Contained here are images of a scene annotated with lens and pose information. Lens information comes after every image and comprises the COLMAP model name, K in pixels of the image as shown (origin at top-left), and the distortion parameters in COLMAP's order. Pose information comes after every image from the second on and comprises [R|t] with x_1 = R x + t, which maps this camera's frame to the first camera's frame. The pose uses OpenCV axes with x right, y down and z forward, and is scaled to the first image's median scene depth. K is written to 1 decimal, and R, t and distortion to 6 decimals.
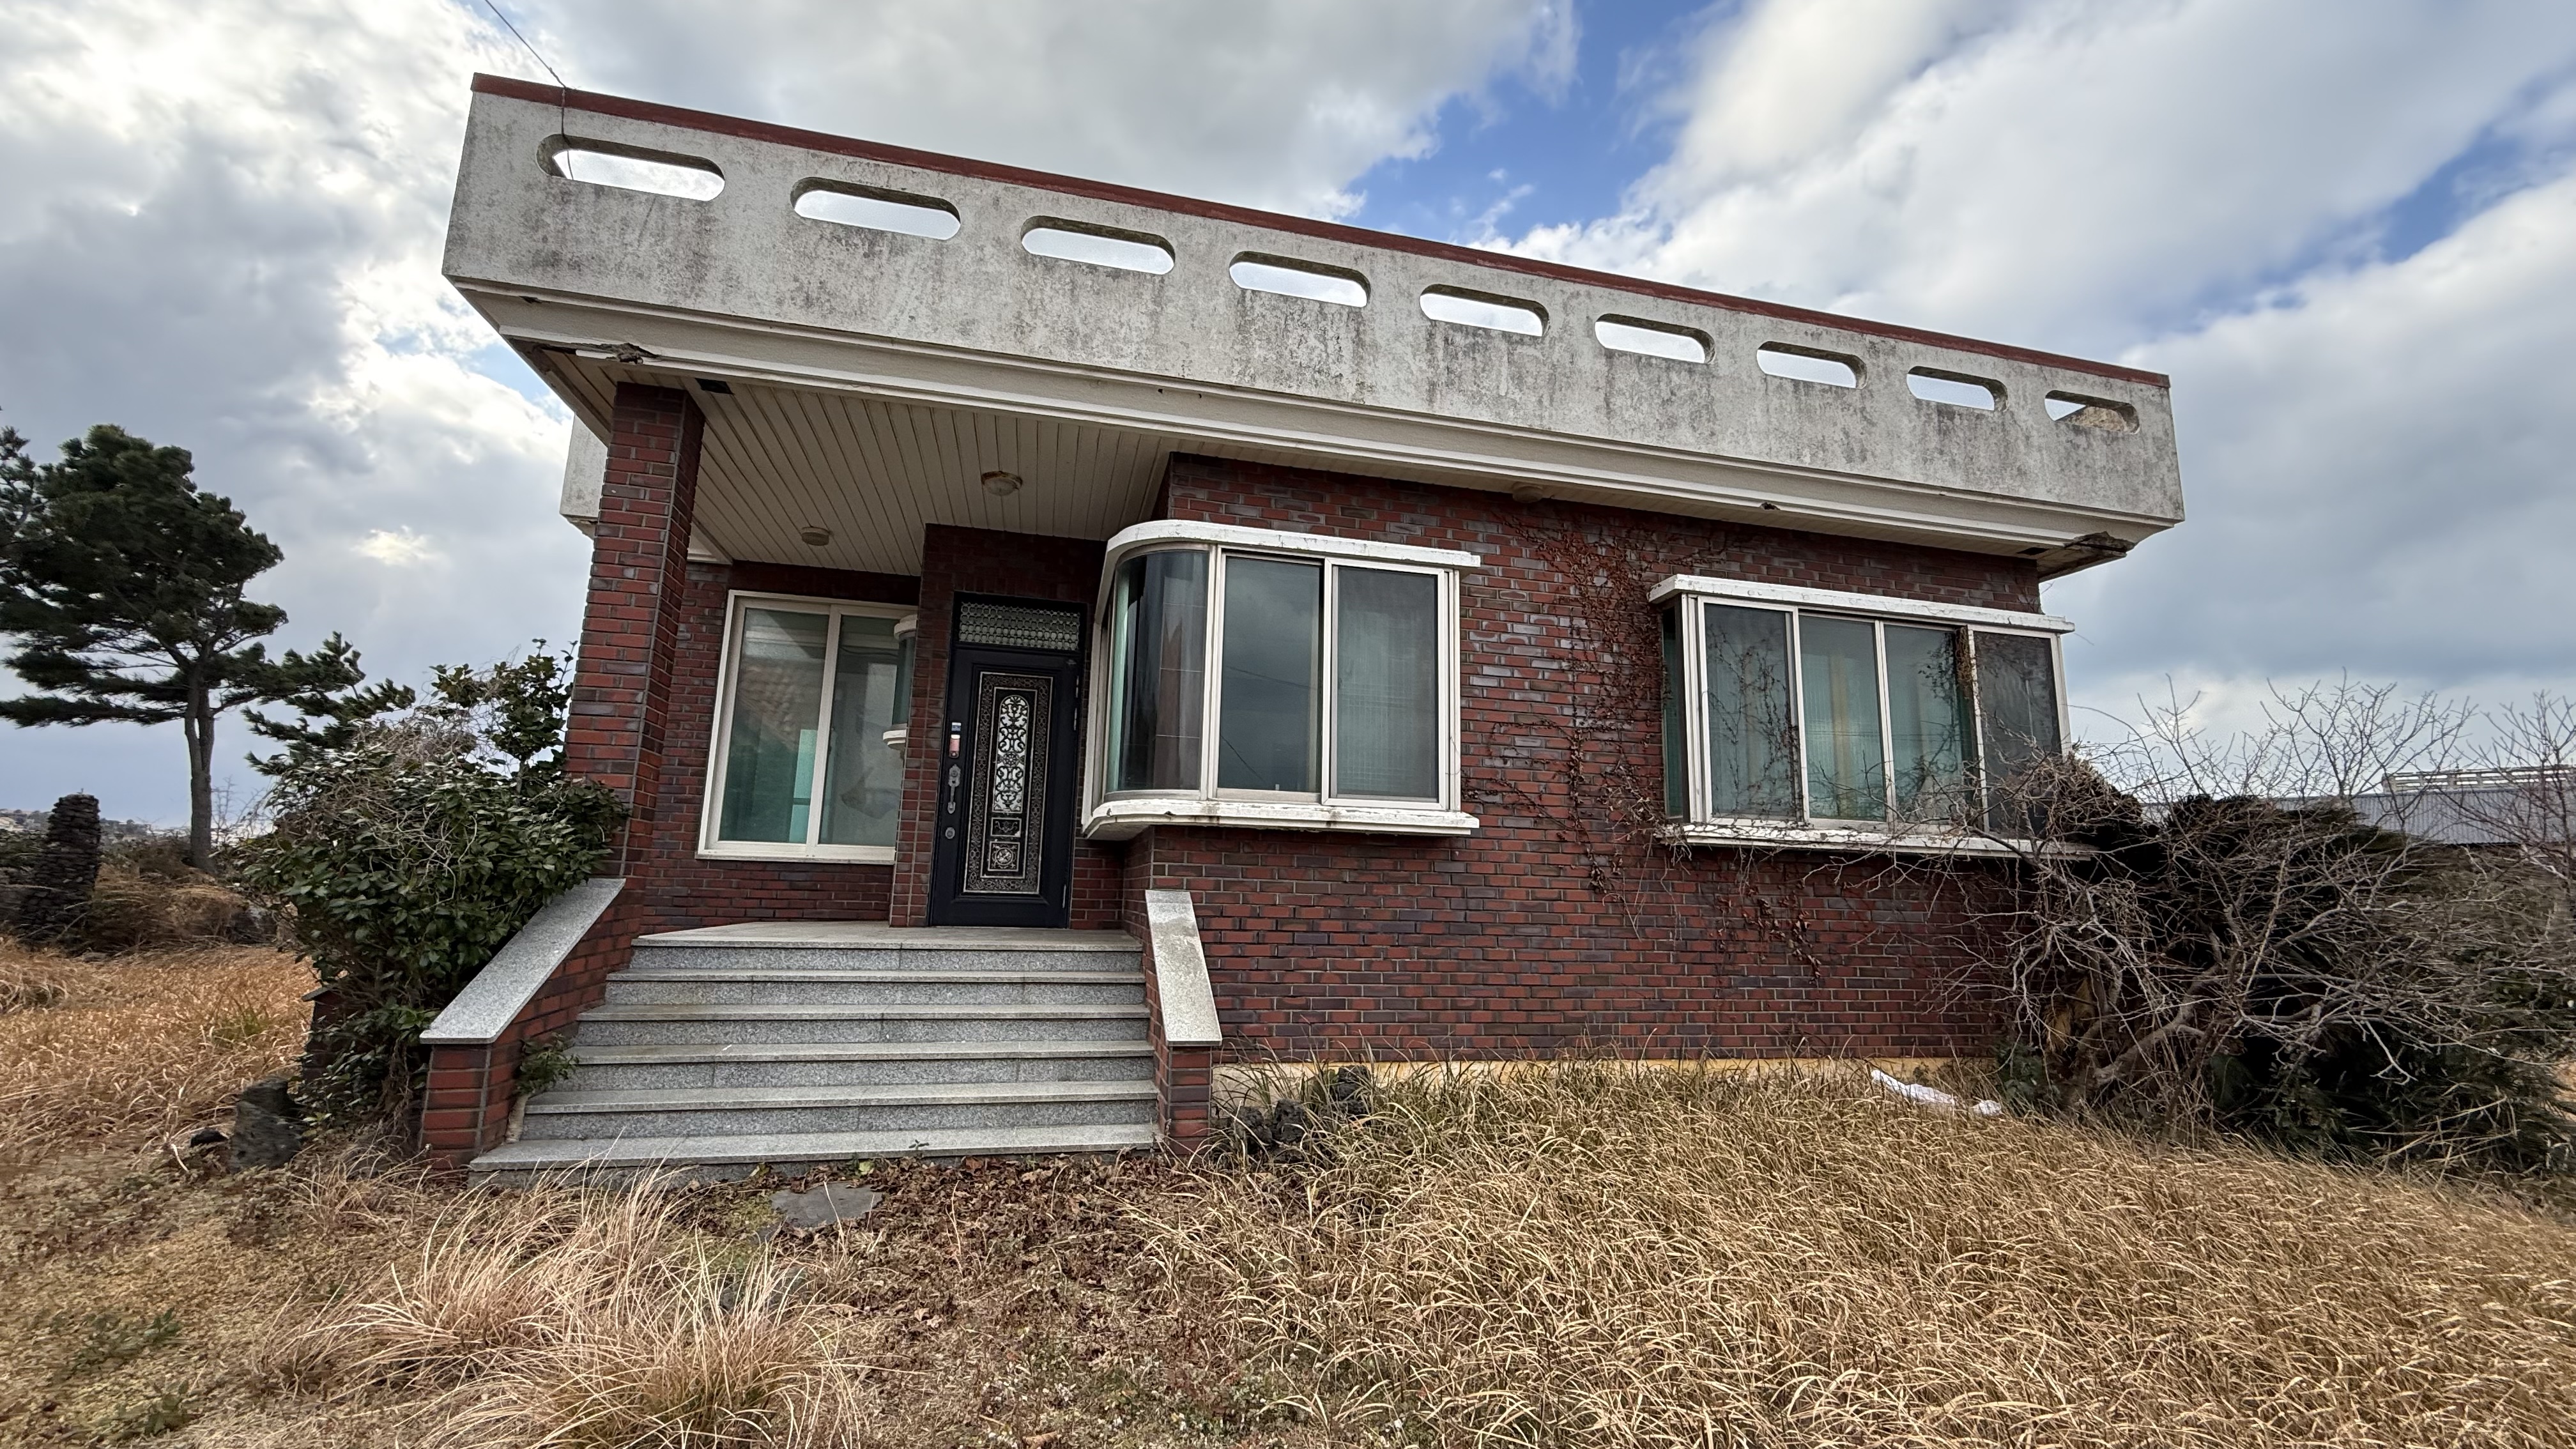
lens RADIAL K [[1024.9, 0, 1284.5], [0, 1024.9, 740.0], [0, 0, 1]] dist [-0.009254, 0.000425]
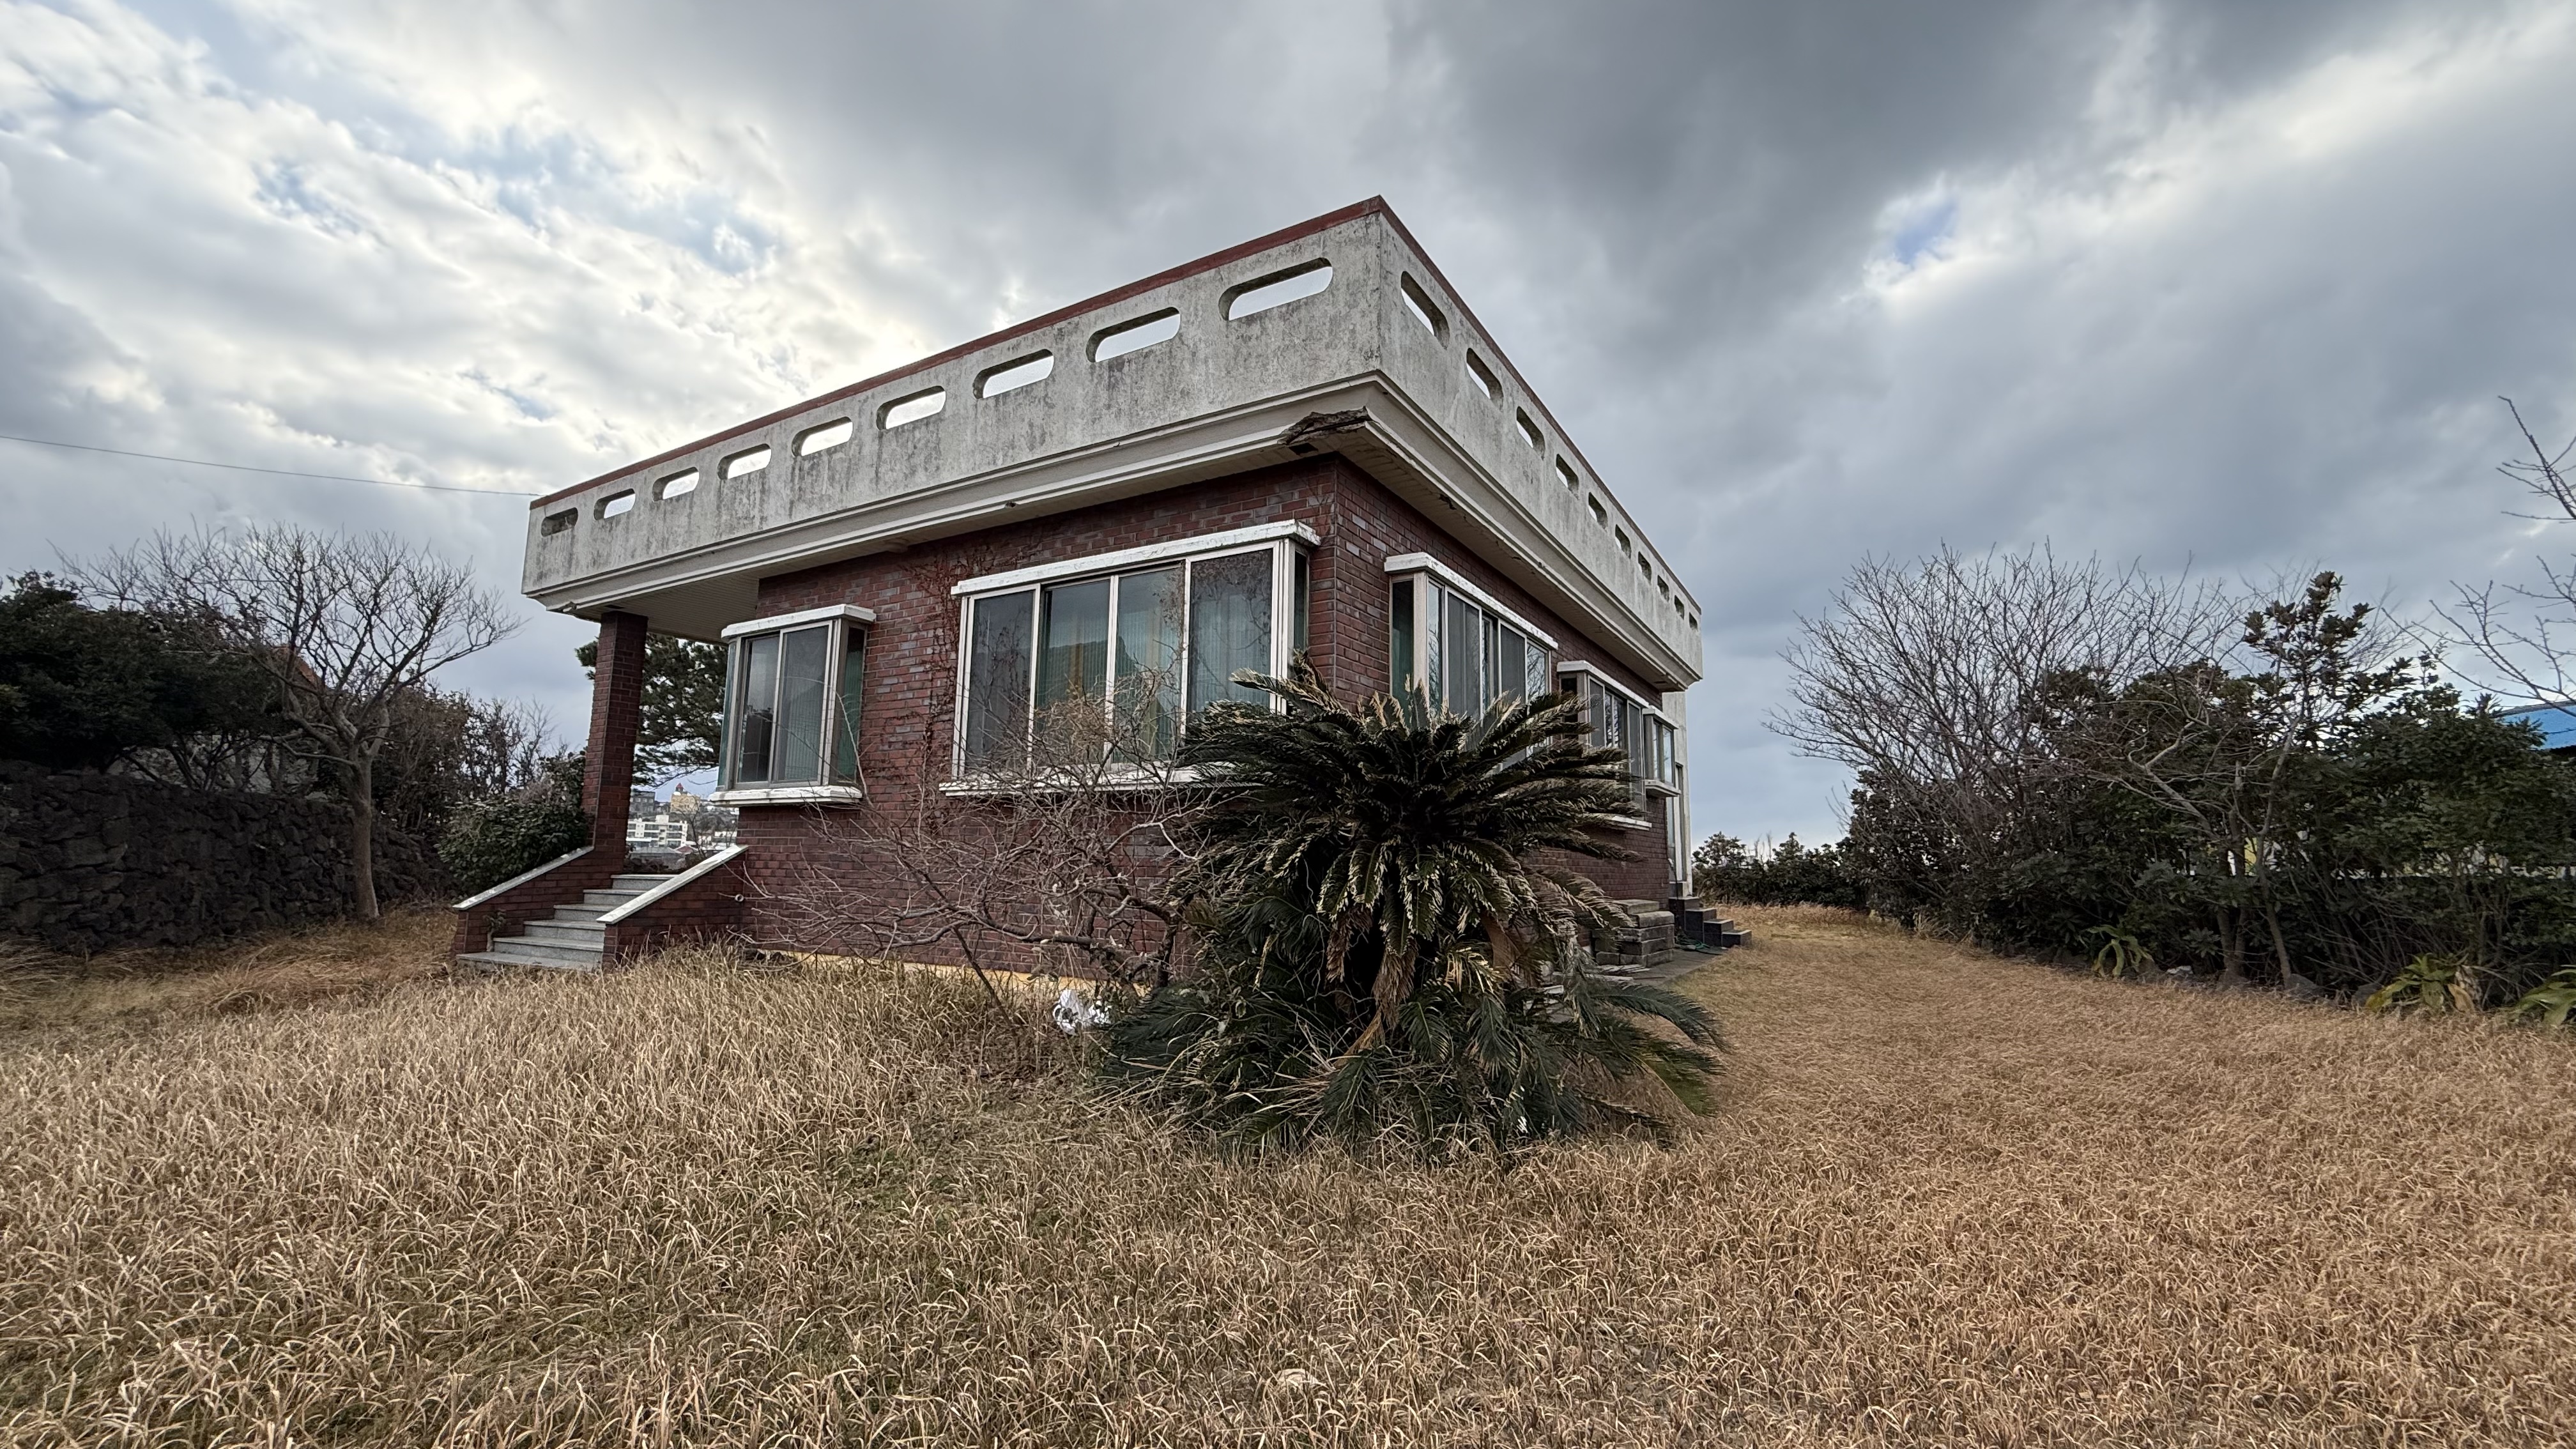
lens RADIAL K [[1024.9, 0, 1281.1], [0, 1024.9, 721.3], [0, 0, 1]] dist [-0.009254, 0.000425]
pose [[0.716926, -0.110209, -0.688383, 1.524447], [0.124358, 0.991806, -0.029273, 0.093042], [0.685968, -0.064619, 0.724756, 0.359187]]
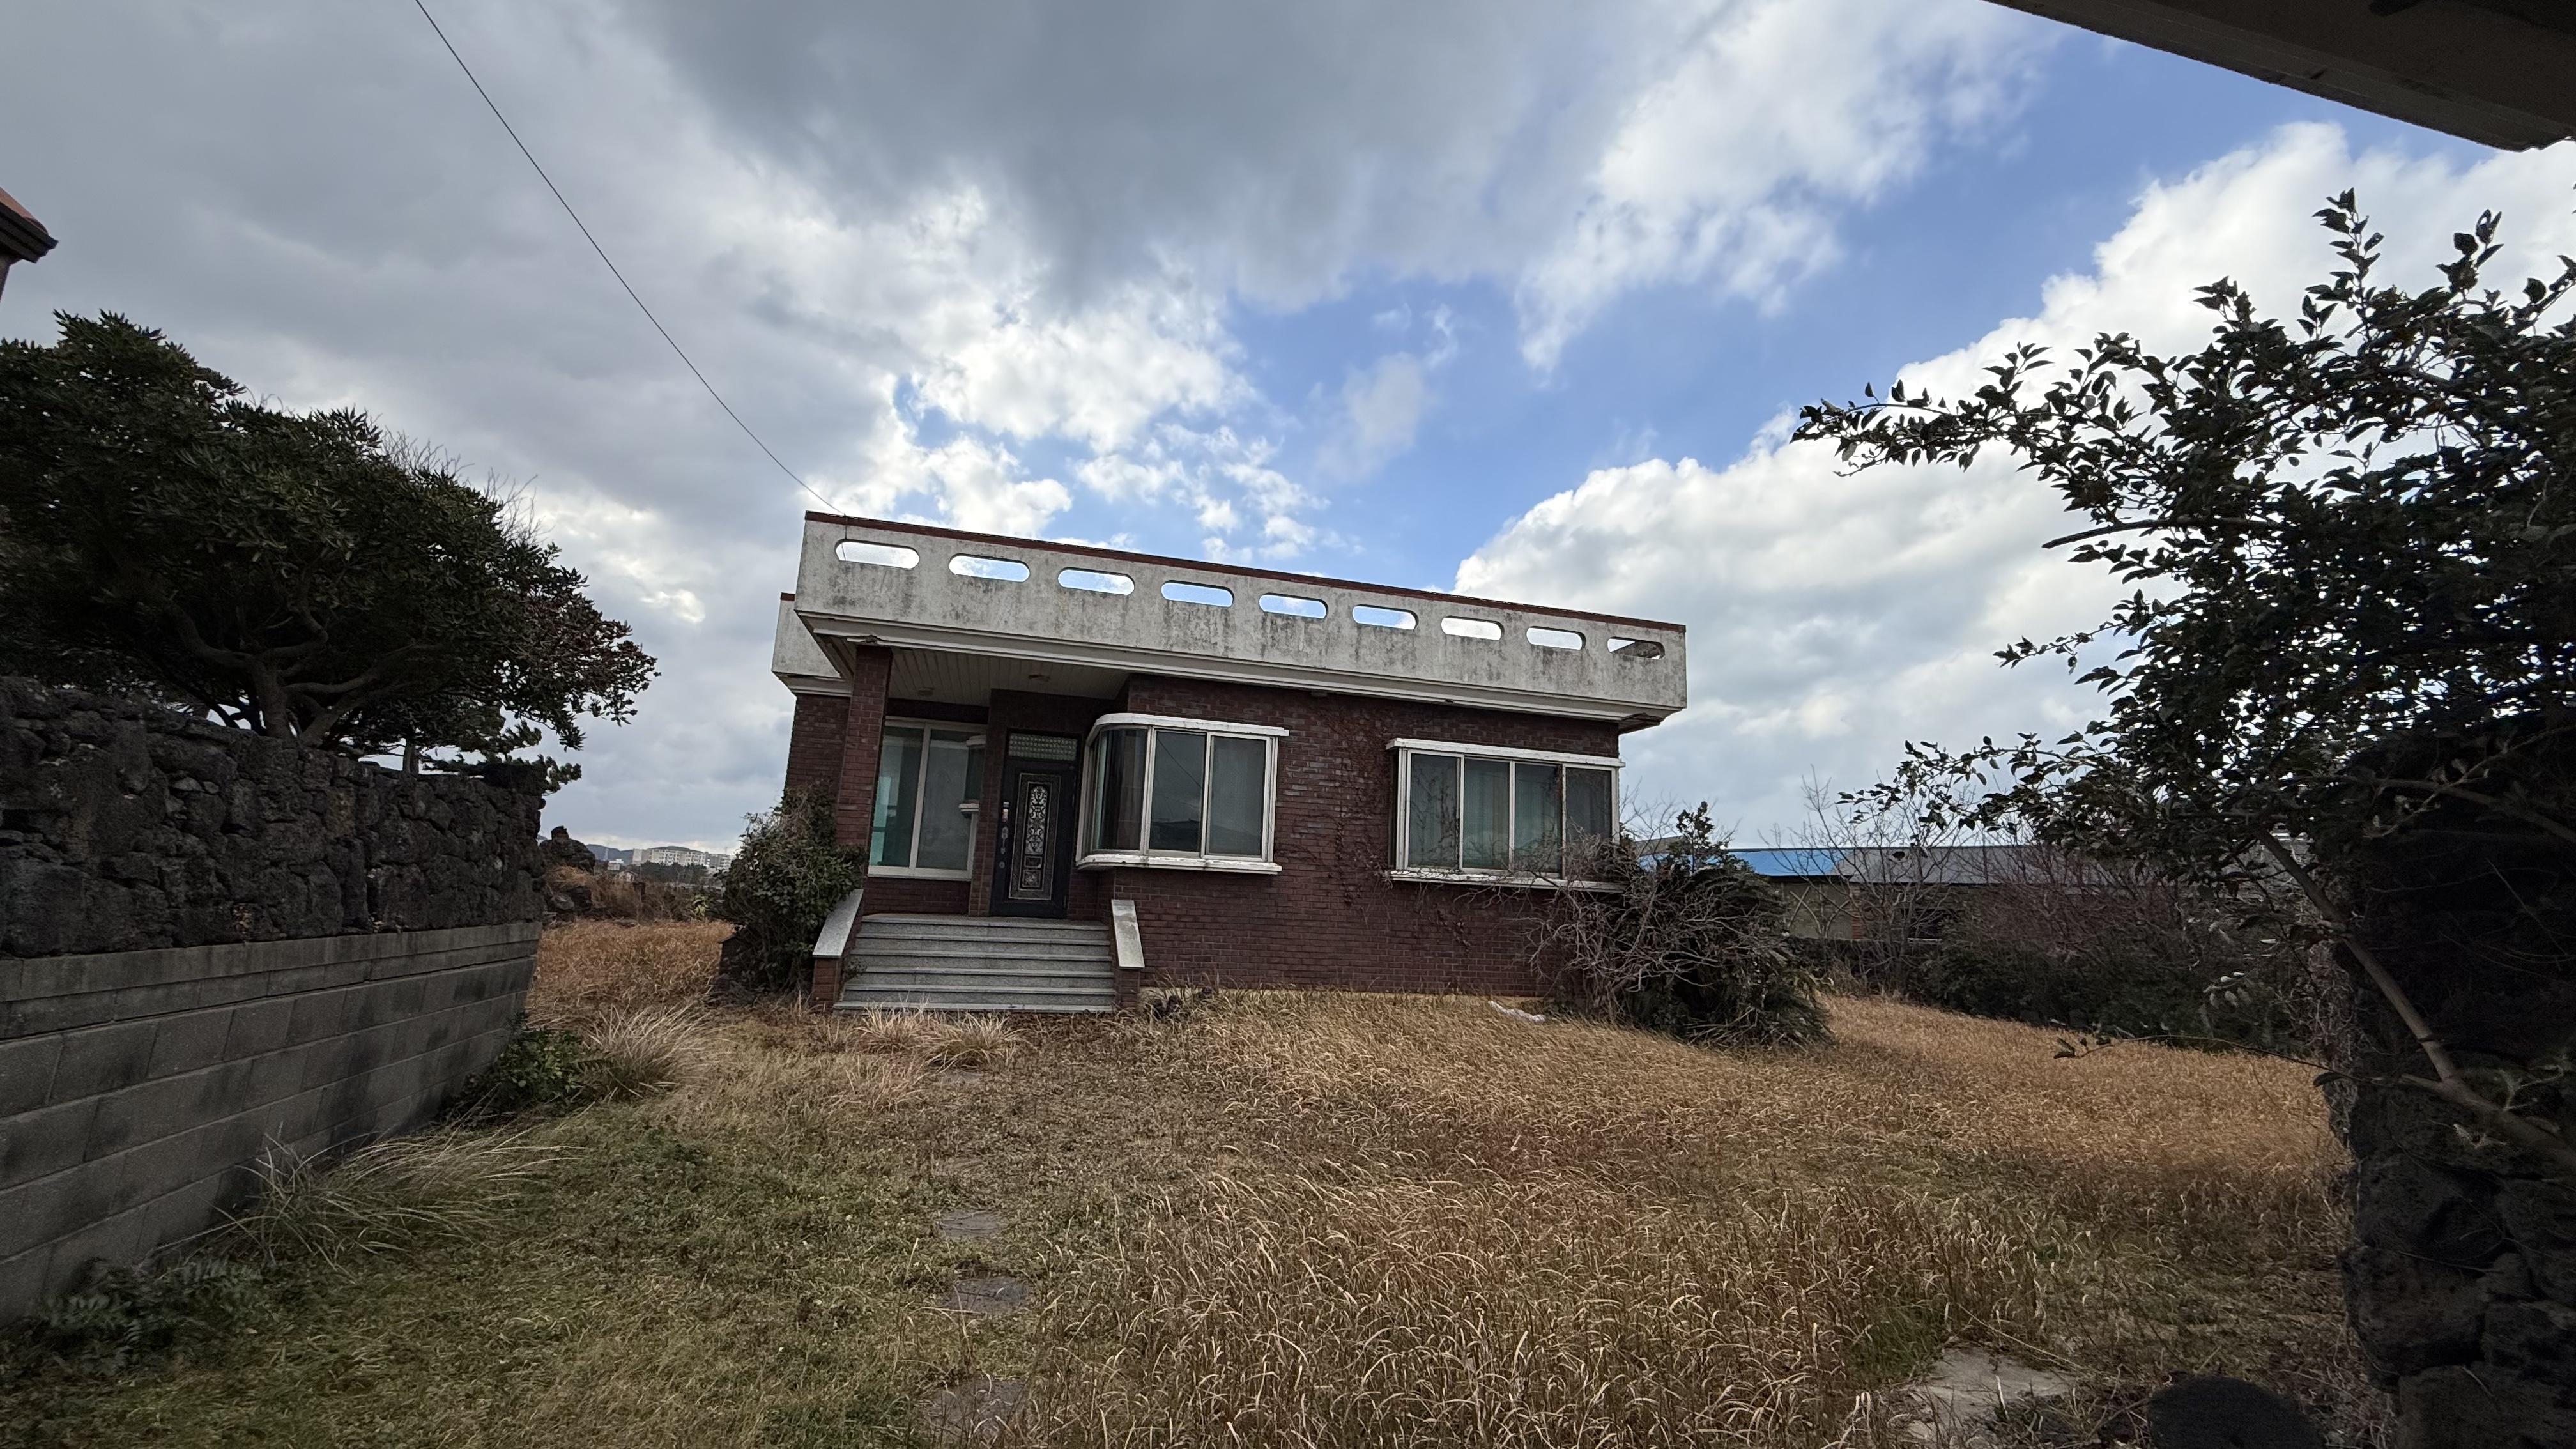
lens RADIAL K [[1024.9, 0, 1289.1], [0, 1024.9, 733.1], [0, 0, 1]] dist [-0.009254, 0.000425]
pose [[0.999162, 0.024080, 0.033093, 0.121973], [-0.023550, 0.999589, -0.016325, -0.137048], [-0.033473, 0.015532, 0.999319, -0.906221]]
